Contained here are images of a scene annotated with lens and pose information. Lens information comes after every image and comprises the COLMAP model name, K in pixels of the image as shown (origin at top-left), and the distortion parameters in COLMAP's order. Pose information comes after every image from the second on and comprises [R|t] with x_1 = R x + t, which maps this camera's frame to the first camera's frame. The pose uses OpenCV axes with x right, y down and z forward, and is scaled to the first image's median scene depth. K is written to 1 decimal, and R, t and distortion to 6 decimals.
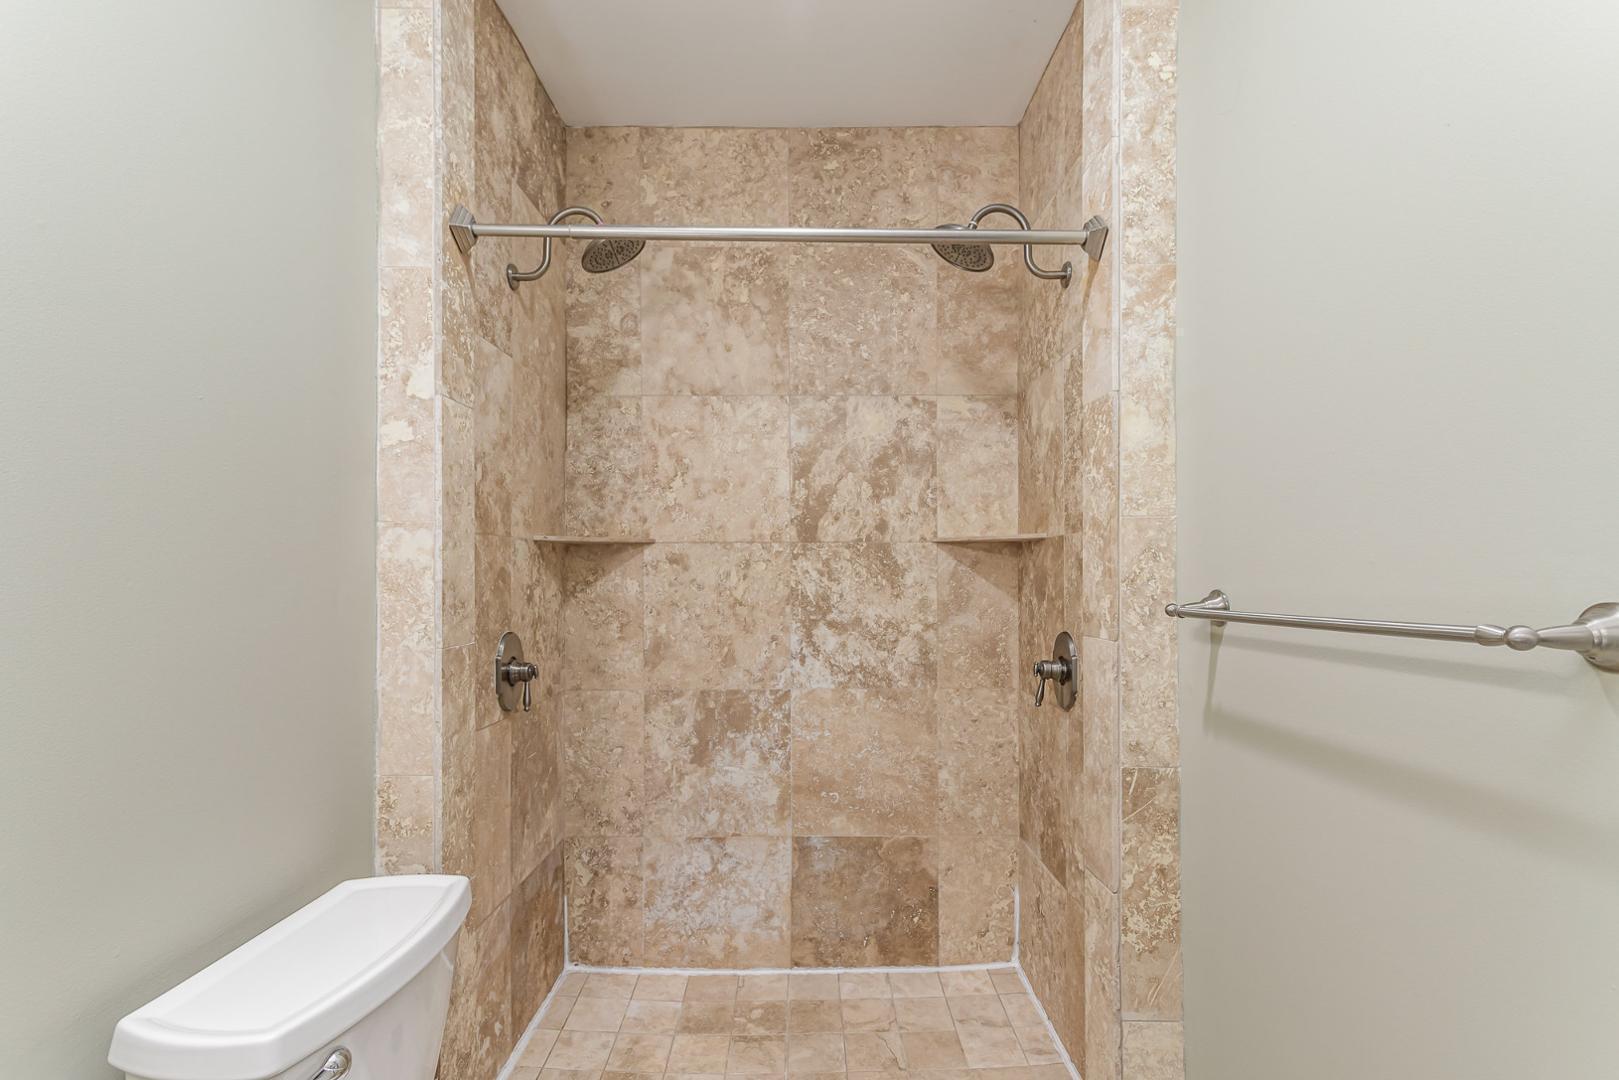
lens RADIAL K [[765.6, 0, 799.5], [0, 765.6, 574.1], [0, 0, 1]] dist [0.020682, 0.002820]
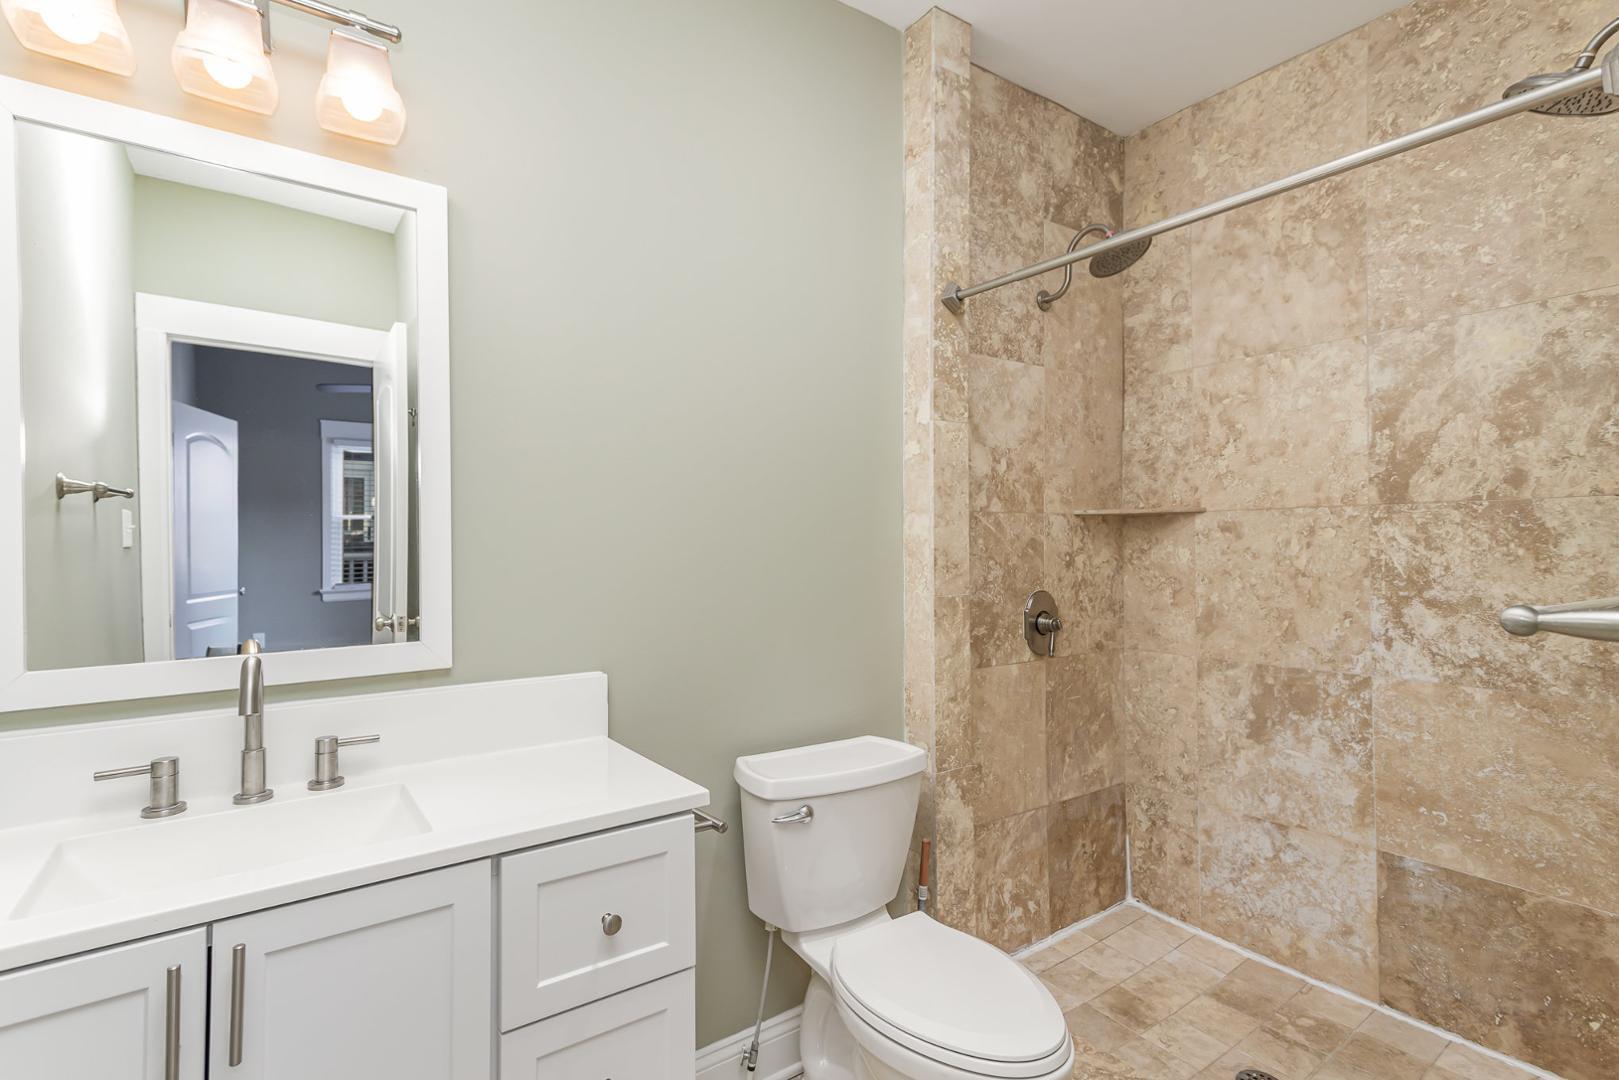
lens RADIAL K [[765.6, 0, 806.3], [0, 765.6, 541.0], [0, 0, 1]] dist [0.020682, 0.002820]
pose [[0.591132, -0.005951, -0.806553, 0.316587], [0.005572, 0.999979, -0.003293, -0.001703], [0.806555, -0.002548, 0.591153, -0.022319]]
